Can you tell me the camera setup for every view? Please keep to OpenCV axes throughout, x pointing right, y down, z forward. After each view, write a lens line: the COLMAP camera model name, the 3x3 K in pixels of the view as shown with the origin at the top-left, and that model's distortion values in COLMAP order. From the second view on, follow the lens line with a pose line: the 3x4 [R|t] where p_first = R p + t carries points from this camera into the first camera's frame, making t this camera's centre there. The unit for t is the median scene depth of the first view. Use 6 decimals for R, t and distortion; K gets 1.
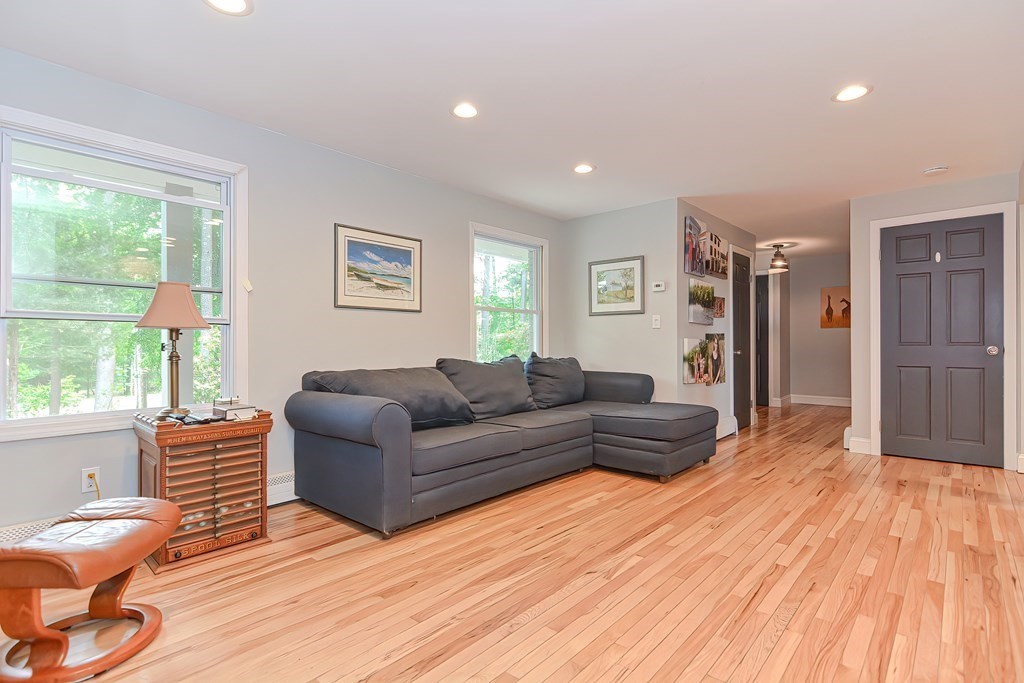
lens RADIAL K [[522.9, 0, 512.0], [0, 522.9, 341.5], [0, 0, 1]] dist [0.000861, -0.000158]
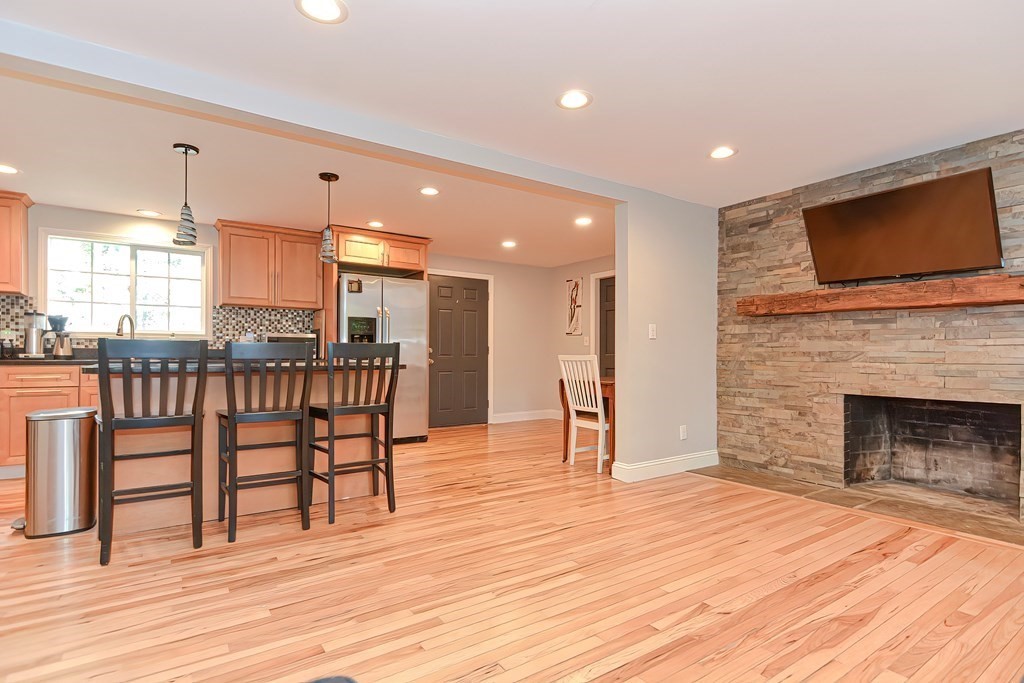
lens RADIAL K [[506.0, 0, 509.7], [0, 506.0, 351.0], [0, 0, 1]] dist [0.000047, -0.000785]
pose [[-0.965155, 0.001493, 0.261673, 0.177321], [-0.000458, 0.999973, -0.007395, 0.004947], [-0.261677, -0.007257, -0.965128, 1.229903]]
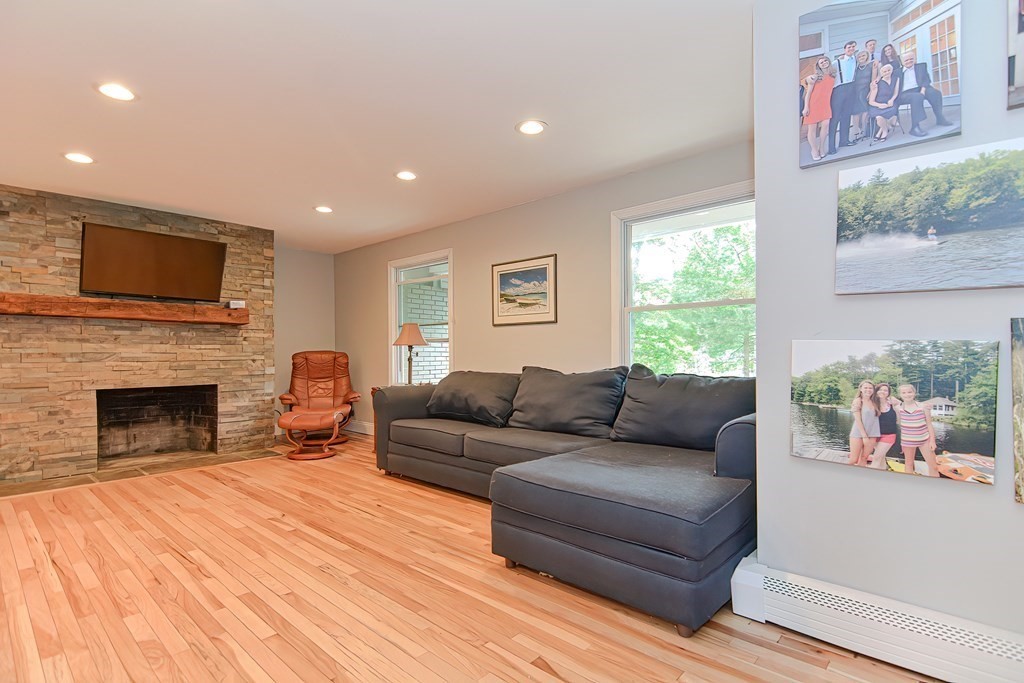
lens RADIAL K [[506.0, 0, 509.7], [0, 506.0, 351.0], [0, 0, 1]] dist [0.000047, -0.000785]
pose [[-0.039535, -0.002136, -0.999216, 0.958506], [0.006725, 0.999974, -0.002403, 0.003337], [0.999196, -0.006815, -0.039520, 1.069245]]
